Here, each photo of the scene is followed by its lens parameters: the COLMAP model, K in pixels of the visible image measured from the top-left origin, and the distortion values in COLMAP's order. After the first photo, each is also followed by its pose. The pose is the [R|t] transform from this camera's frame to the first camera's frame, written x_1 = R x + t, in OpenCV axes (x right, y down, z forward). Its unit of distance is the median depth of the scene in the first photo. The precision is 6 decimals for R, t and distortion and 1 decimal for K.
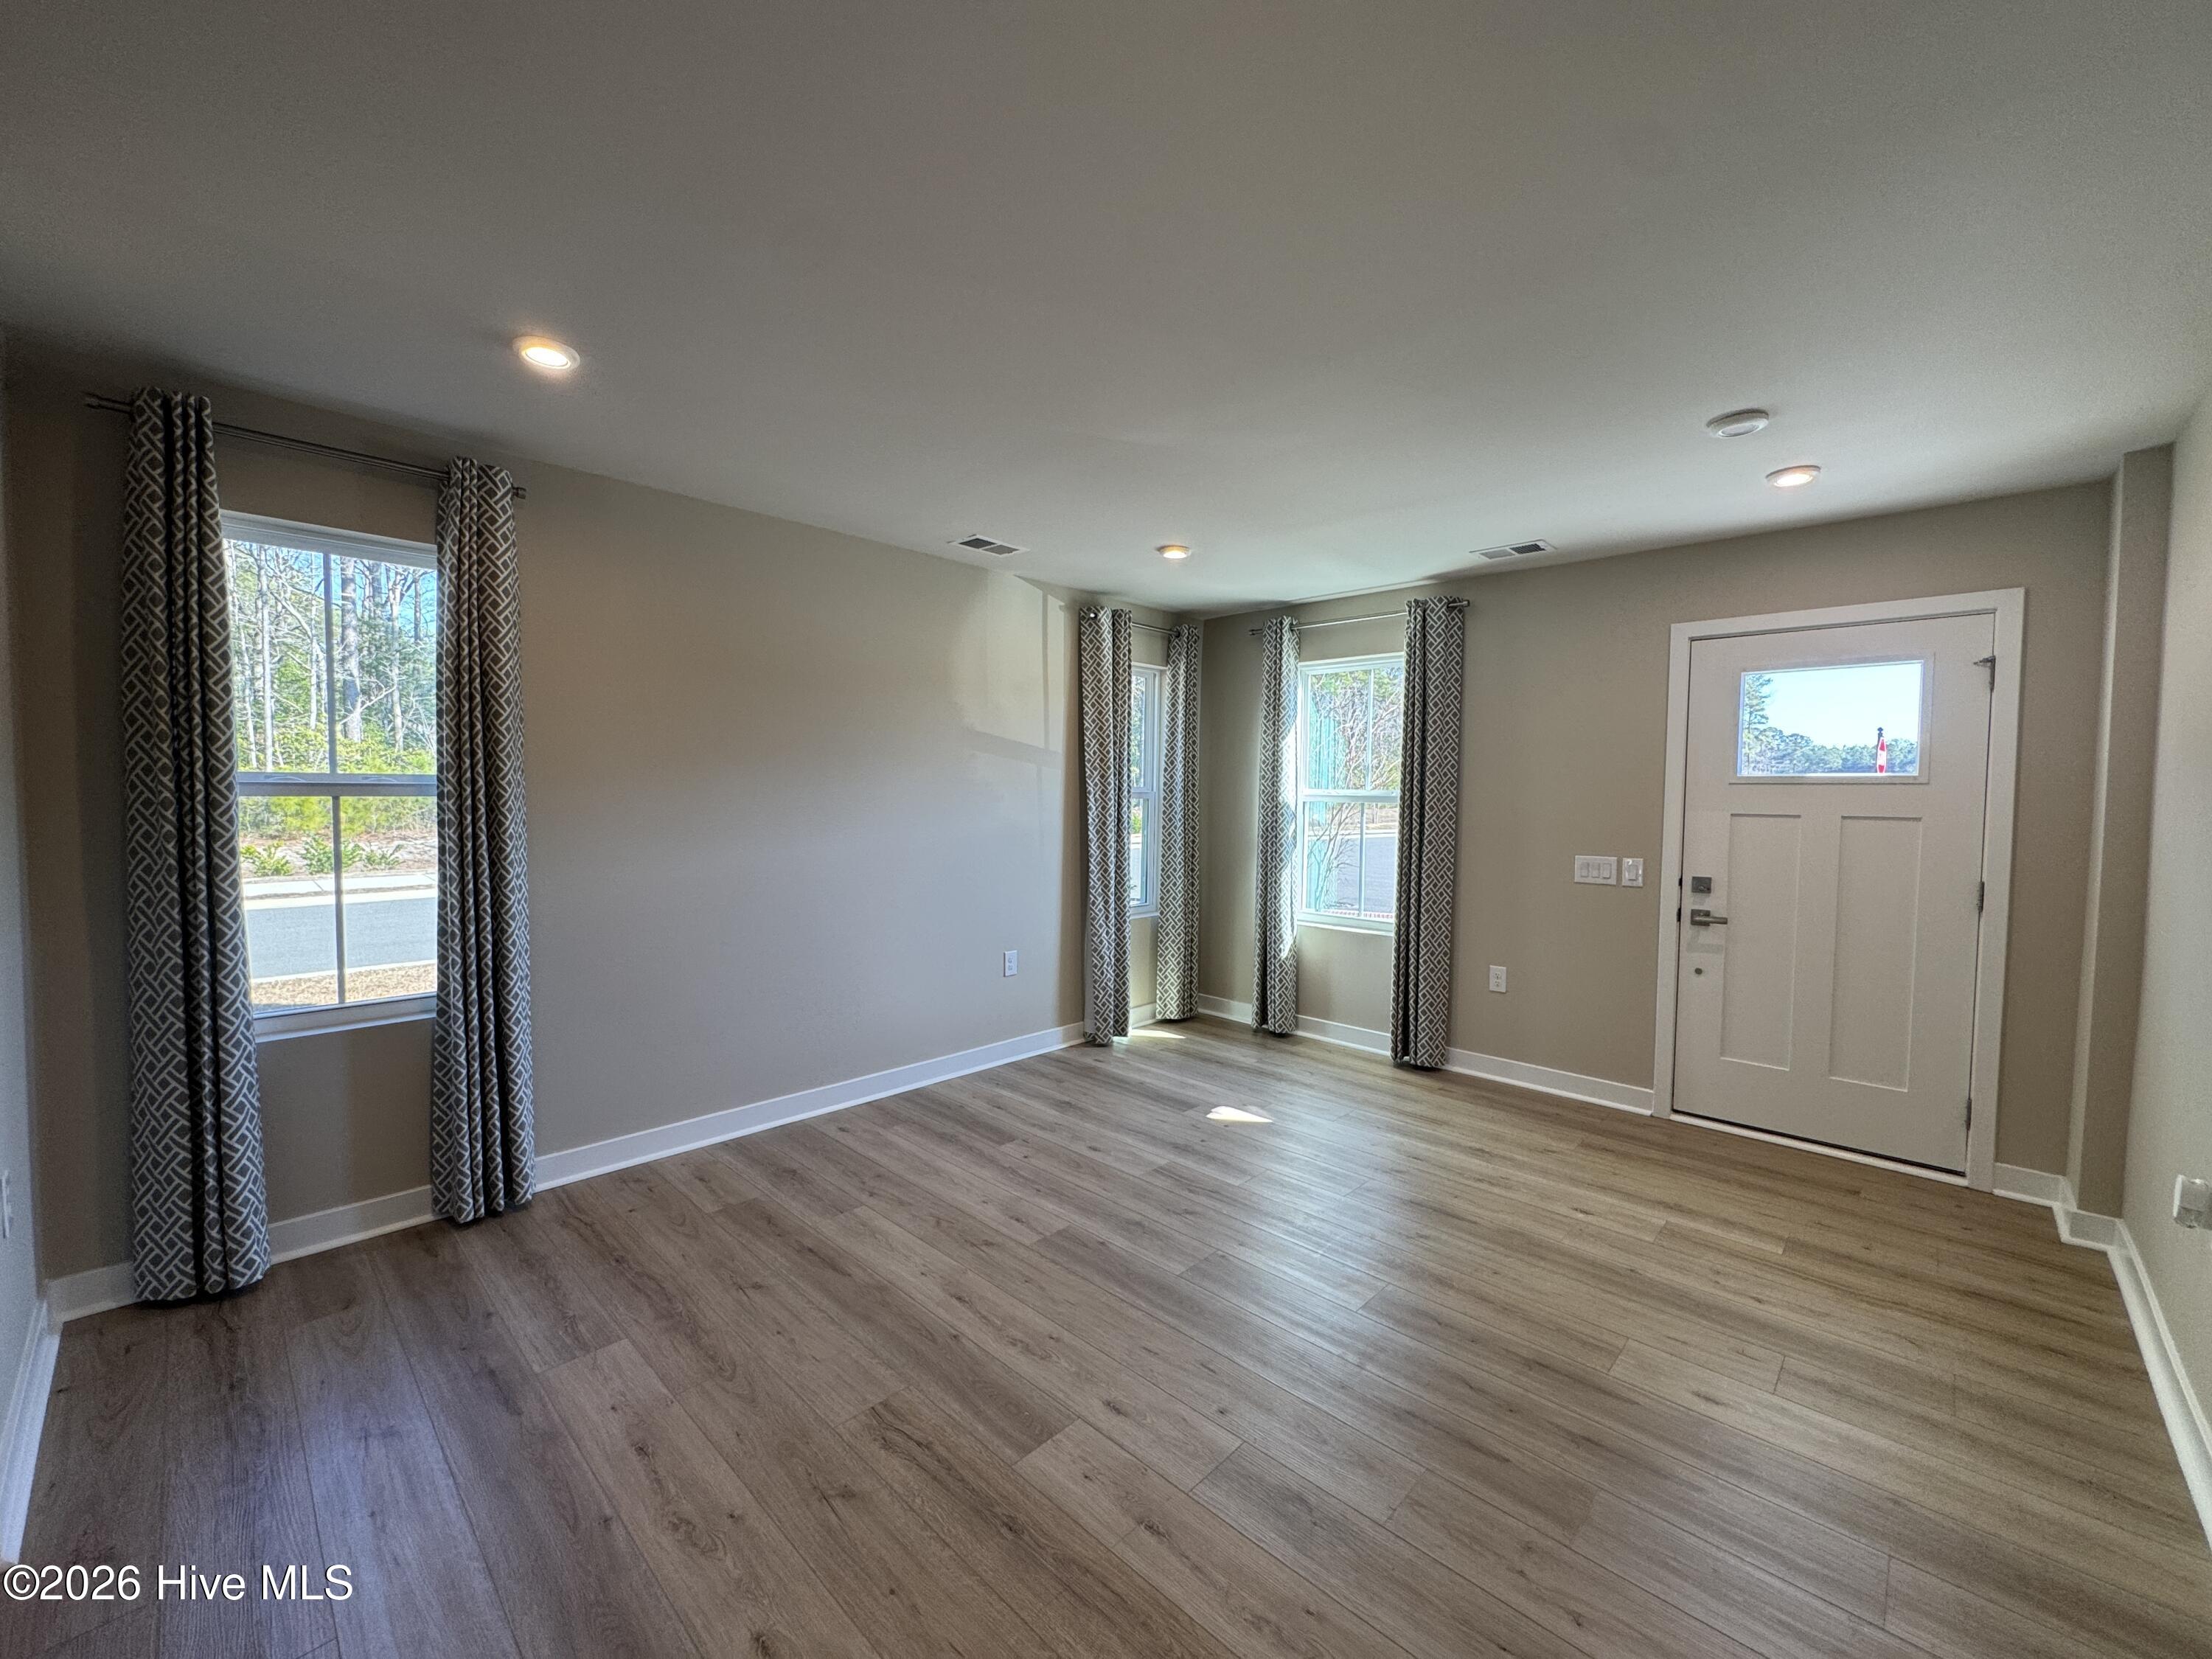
lens RADIAL K [[881.5, 0, 1106.0], [0, 881.5, 829.5], [0, 0, 1]] dist [-0.000068, 0.000138]
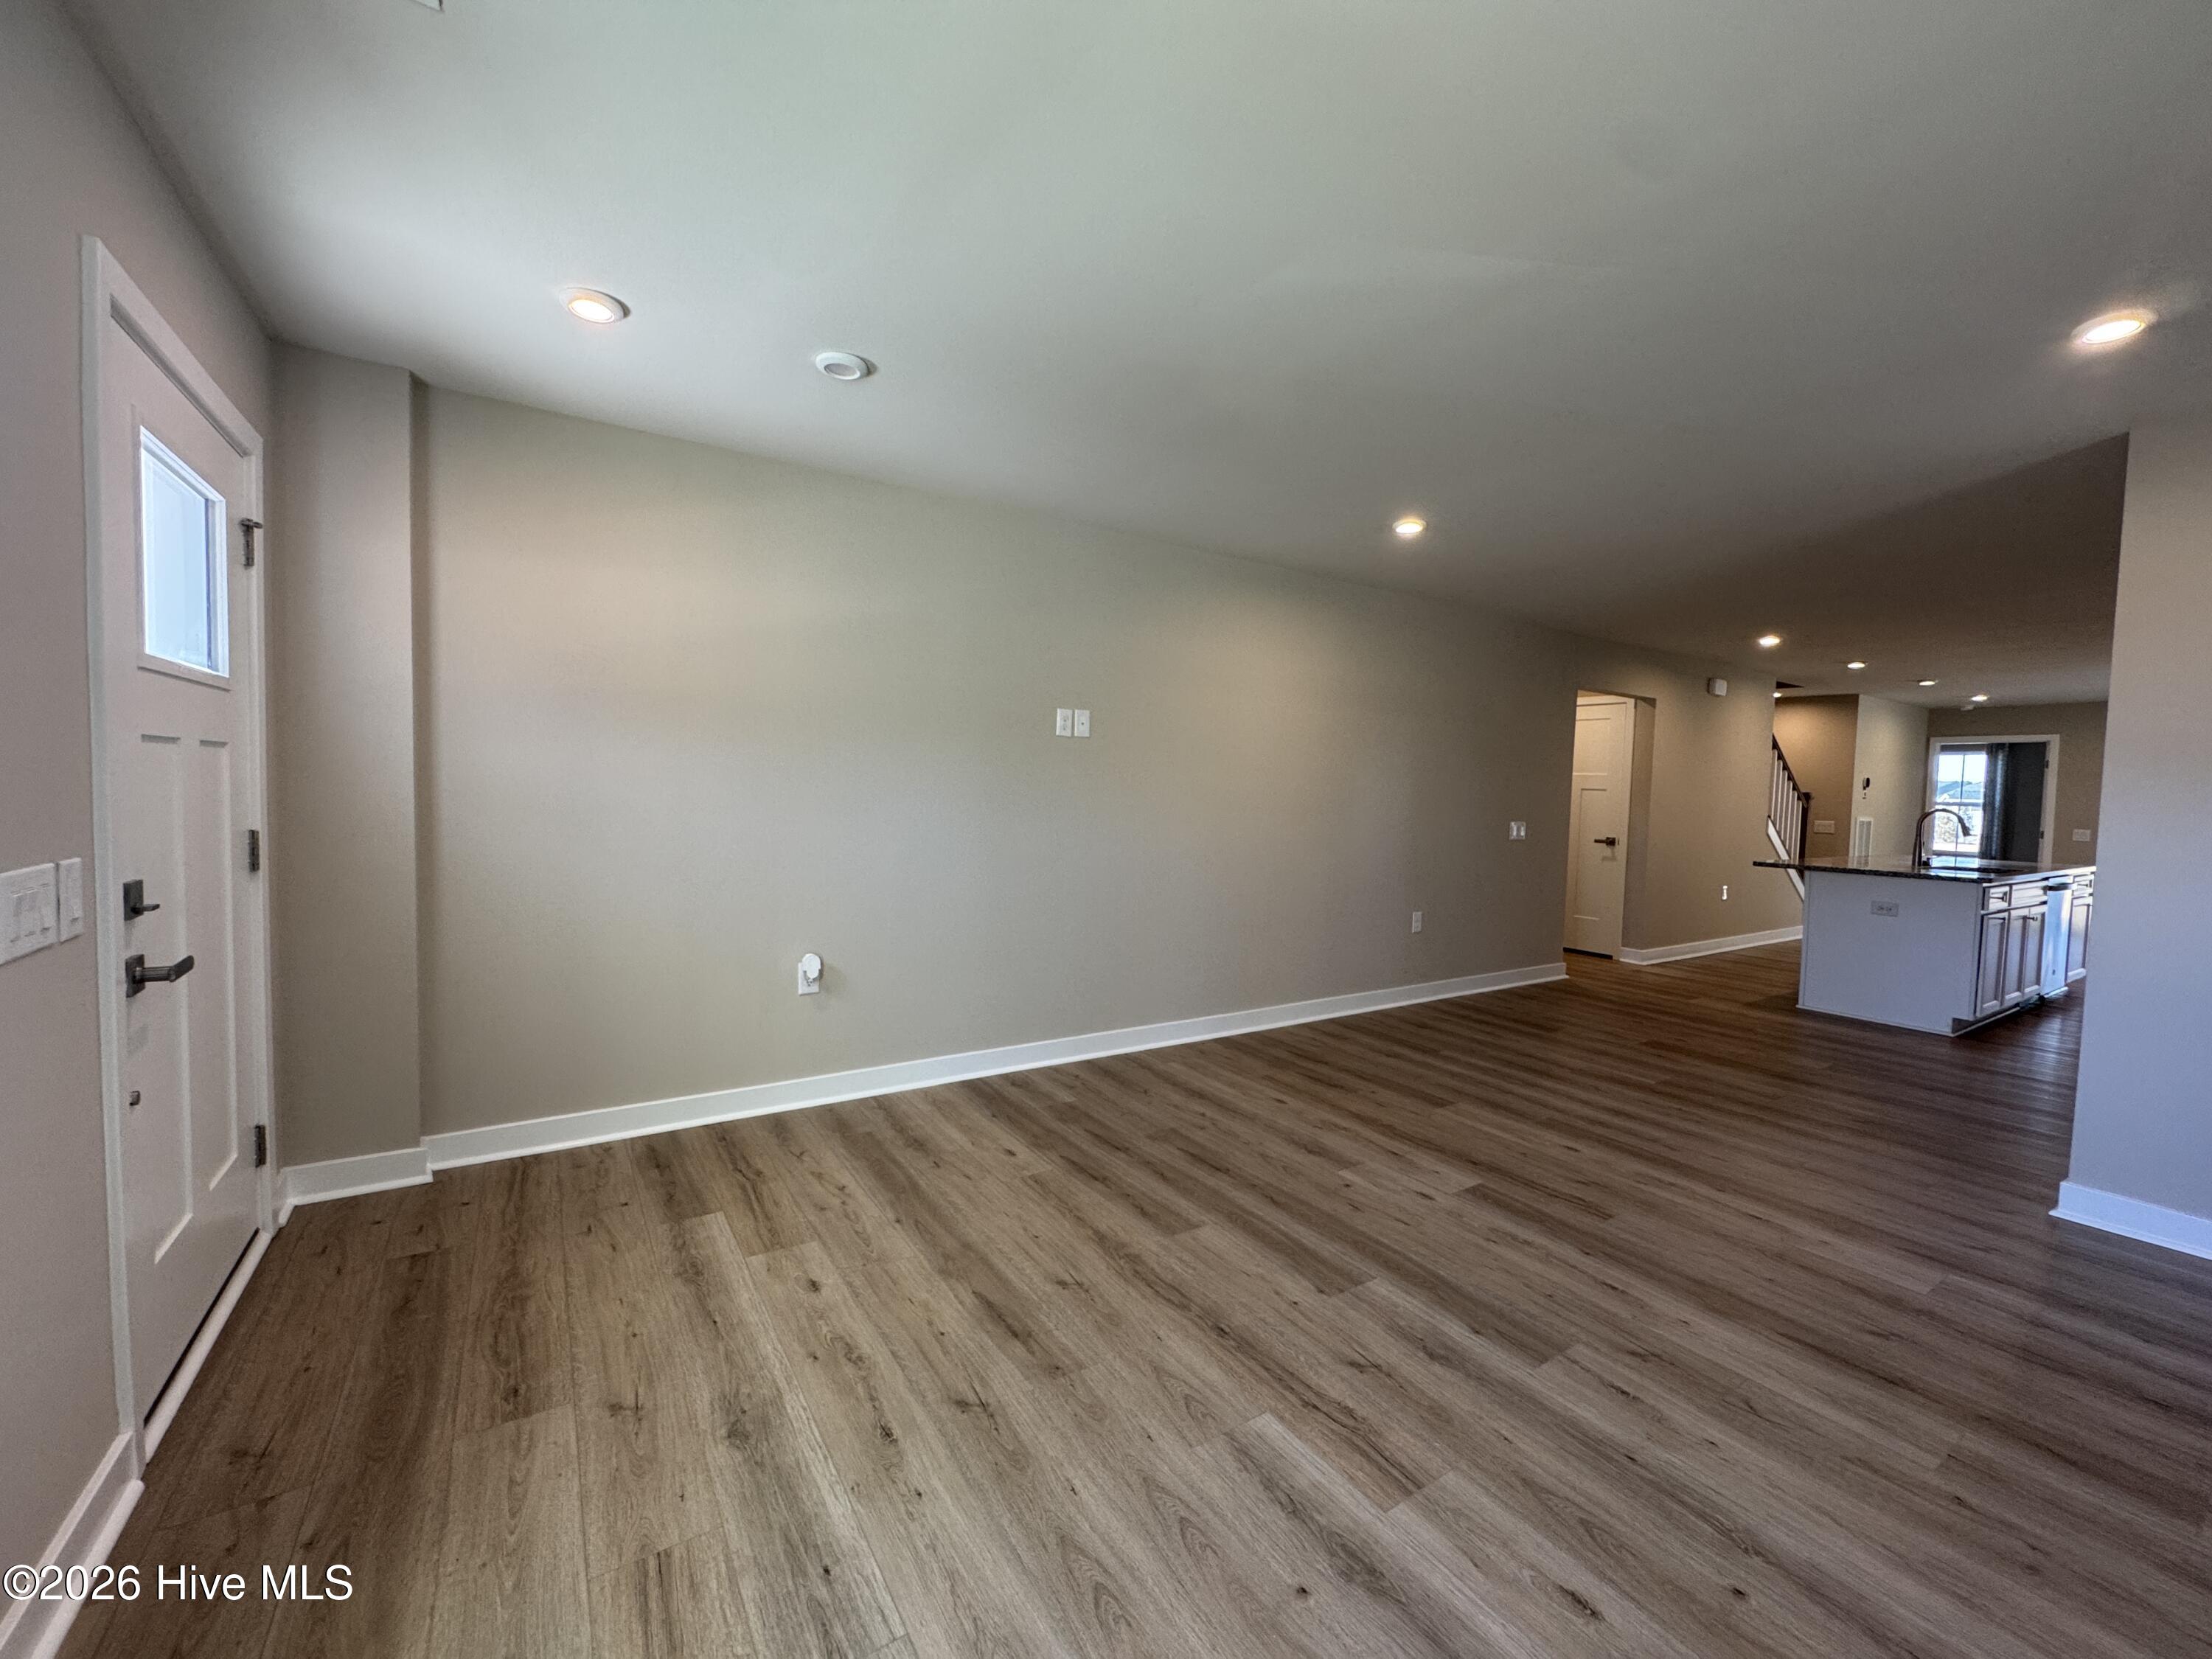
lens RADIAL K [[881.5, 0, 1106.0], [0, 881.5, 829.5], [0, 0, 1]] dist [-0.000068, 0.000138]
pose [[-0.972872, -0.050258, 0.225818, 0.162663], [-0.029309, 0.995028, 0.095183, -0.037360], [-0.229479, 0.085983, -0.969508, 1.806251]]
